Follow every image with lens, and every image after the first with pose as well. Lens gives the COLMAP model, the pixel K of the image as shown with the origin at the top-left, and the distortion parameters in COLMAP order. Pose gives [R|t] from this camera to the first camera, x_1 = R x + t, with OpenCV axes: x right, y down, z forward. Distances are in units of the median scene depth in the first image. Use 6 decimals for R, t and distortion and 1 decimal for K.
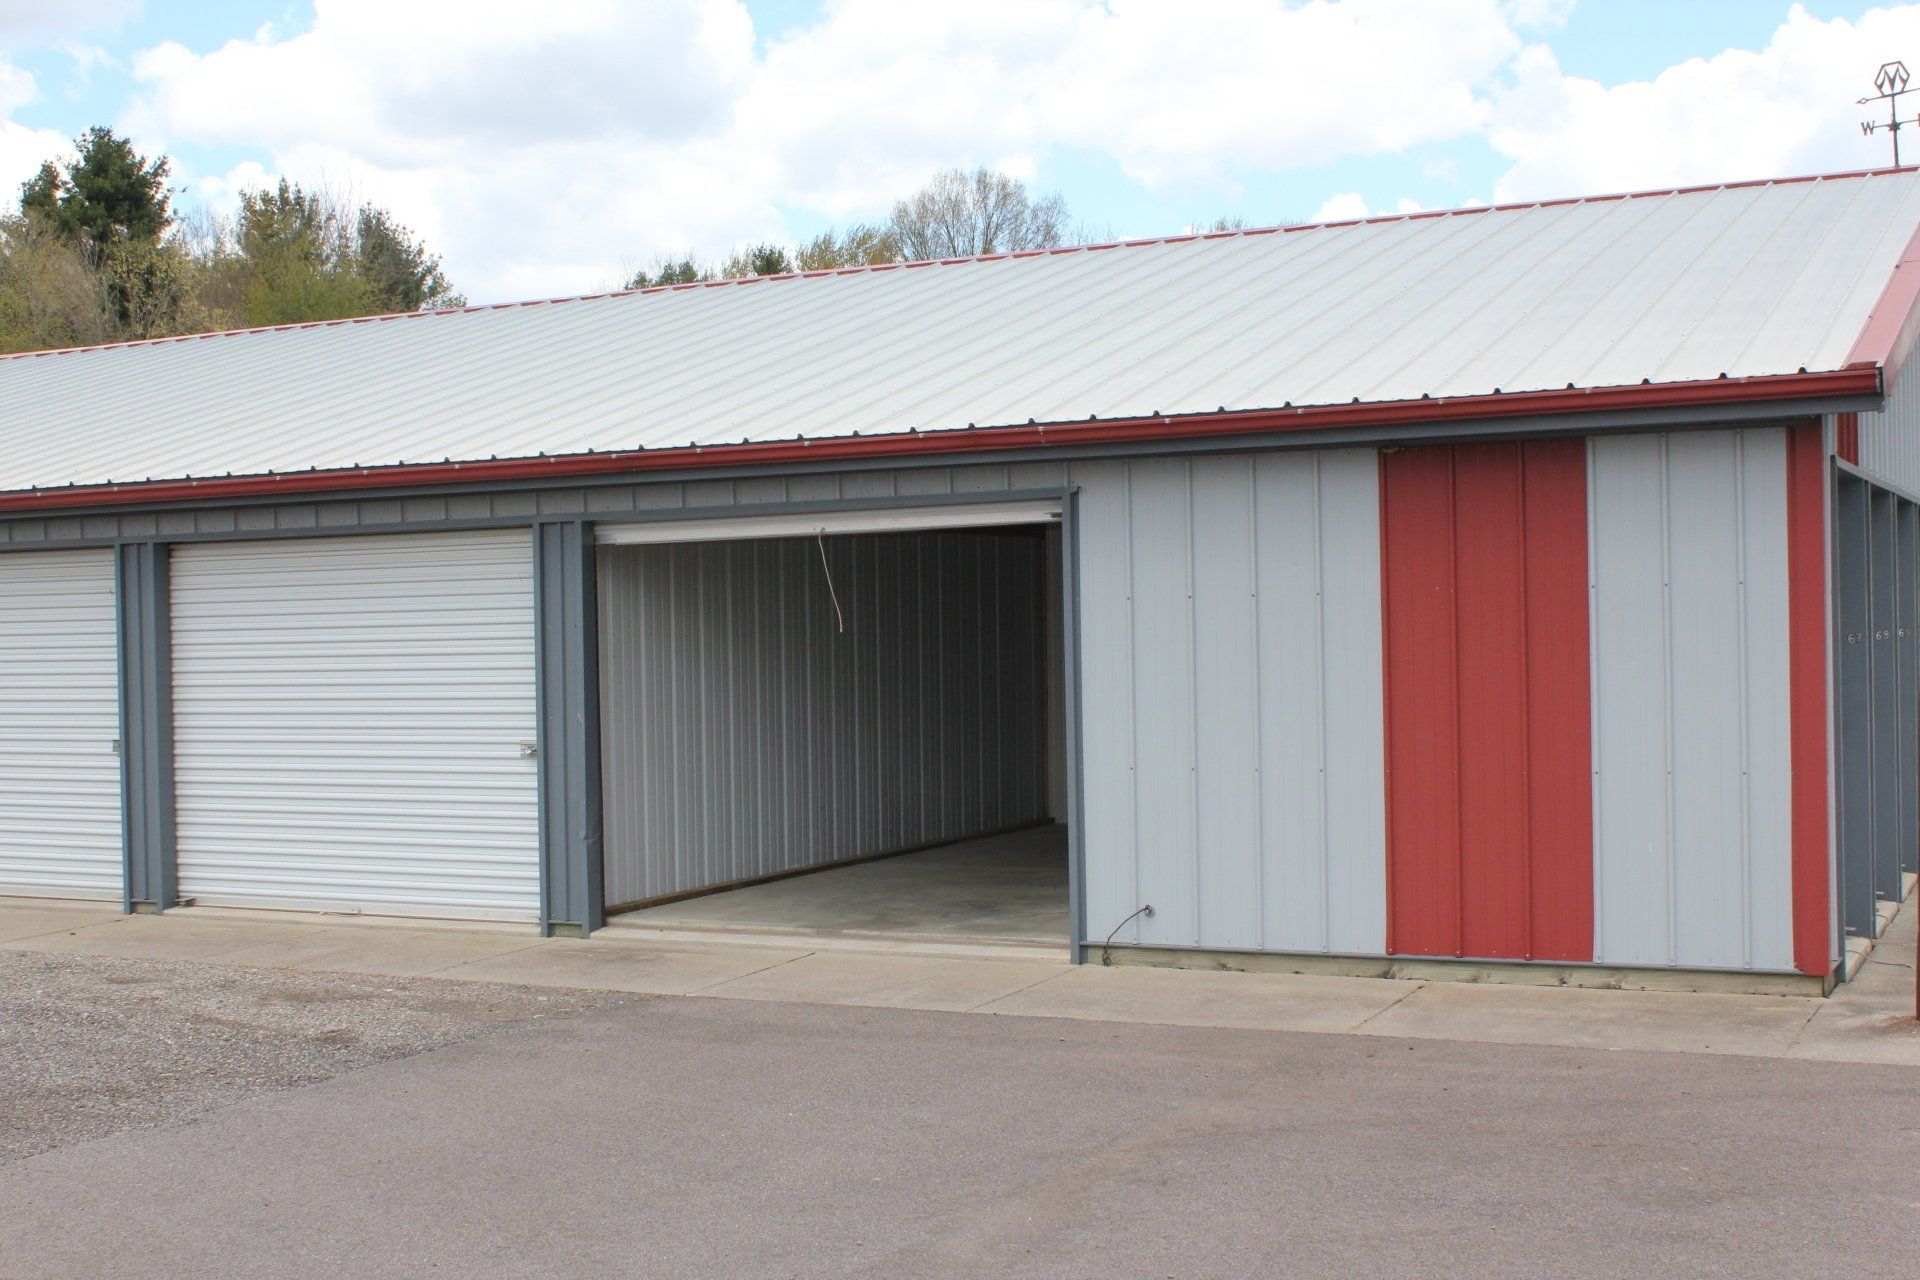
lens RADIAL K [[2320.4, 0, 960.0], [0, 2320.4, 640.0], [0, 0, 1]] dist [-0.031356, 0.033813]
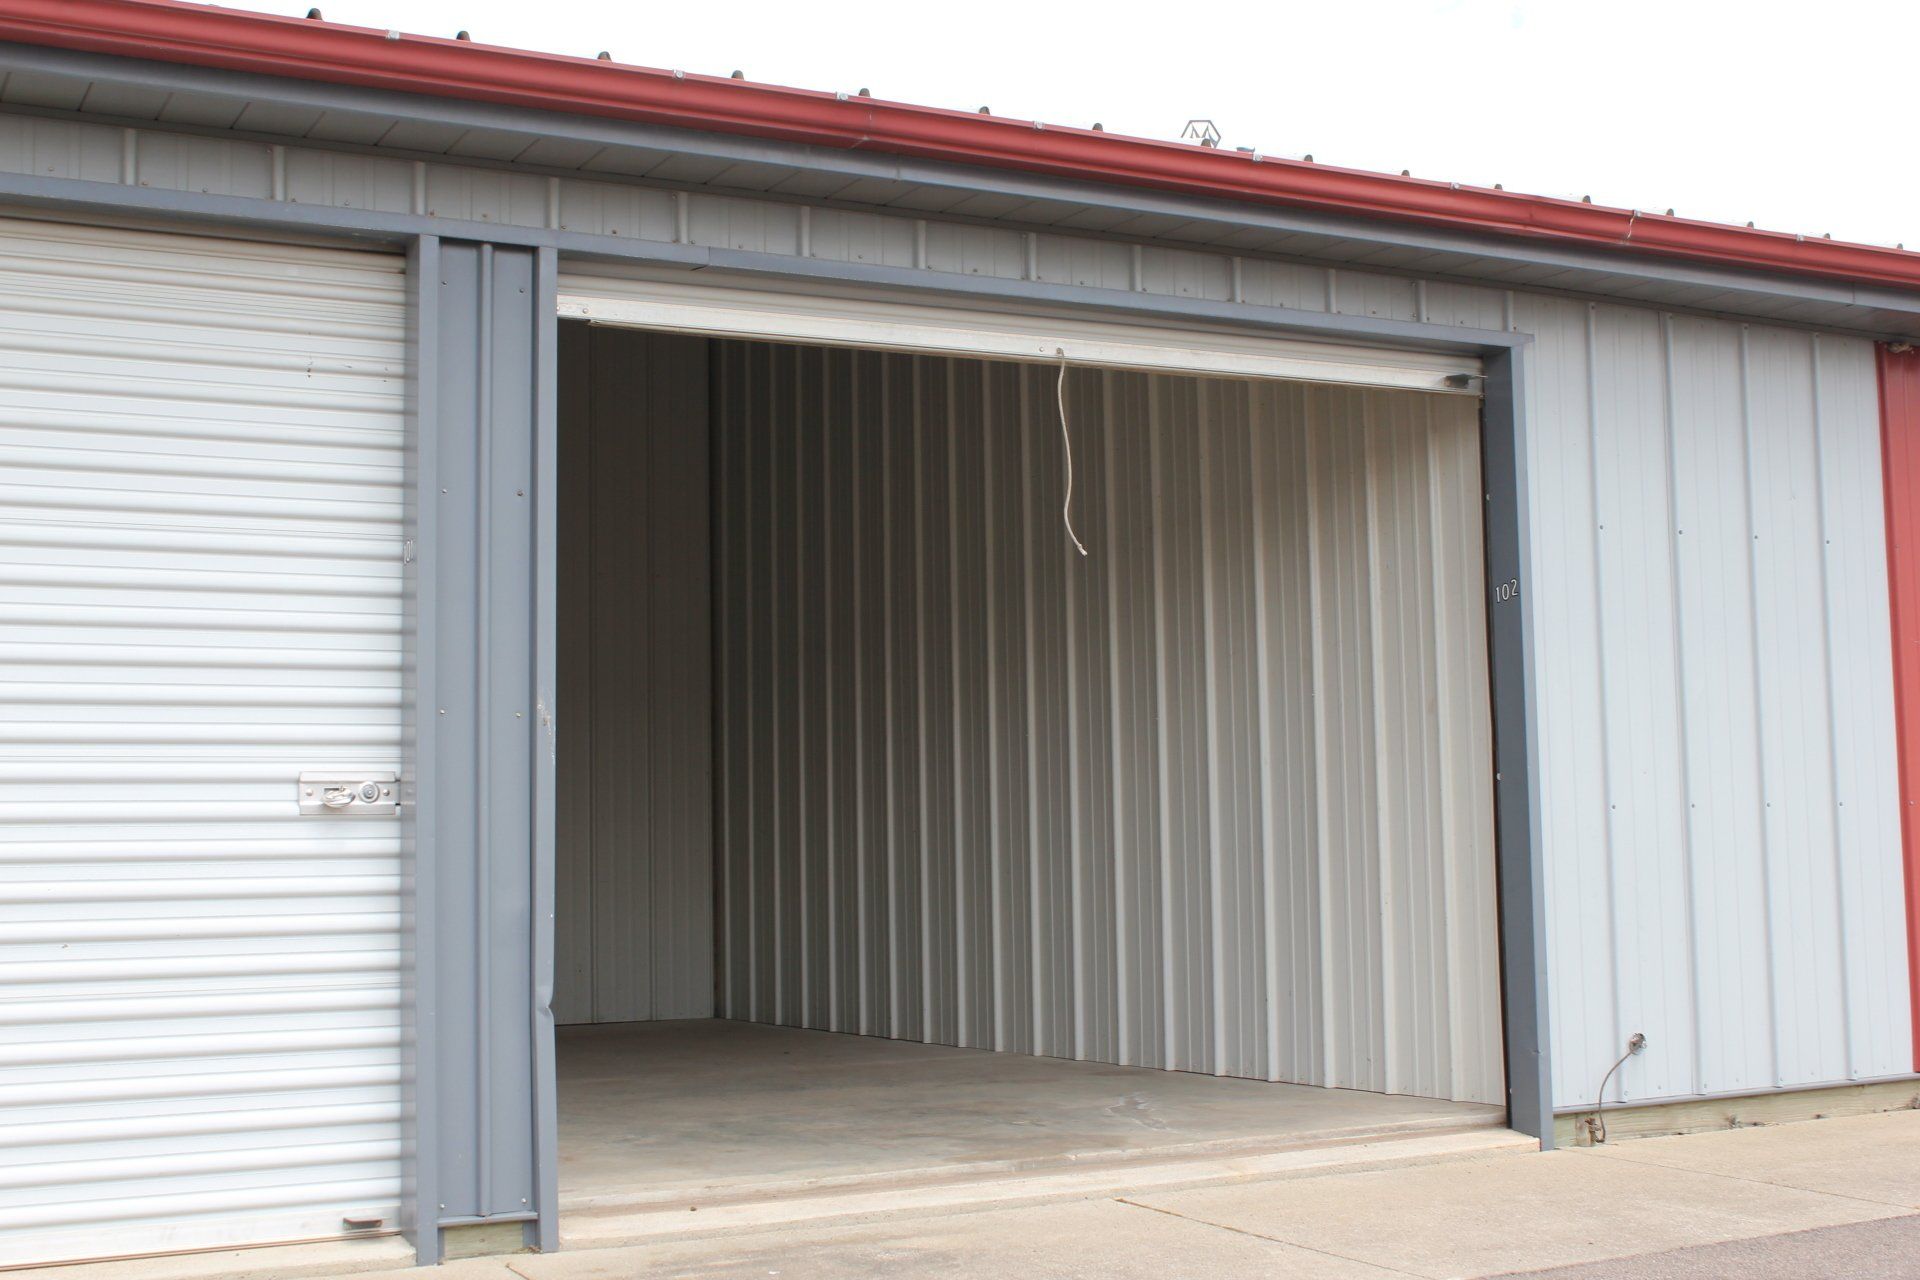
lens RADIAL K [[2320.4, 0, 960.0], [0, 2320.4, 640.0], [0, 0, 1]] dist [-0.031356, 0.033813]
pose [[0.591412, 0.082807, 0.802107, -0.508835], [0.017894, 0.993121, -0.115721, 0.078811], [-0.806171, 0.082792, 0.585861, 0.777590]]
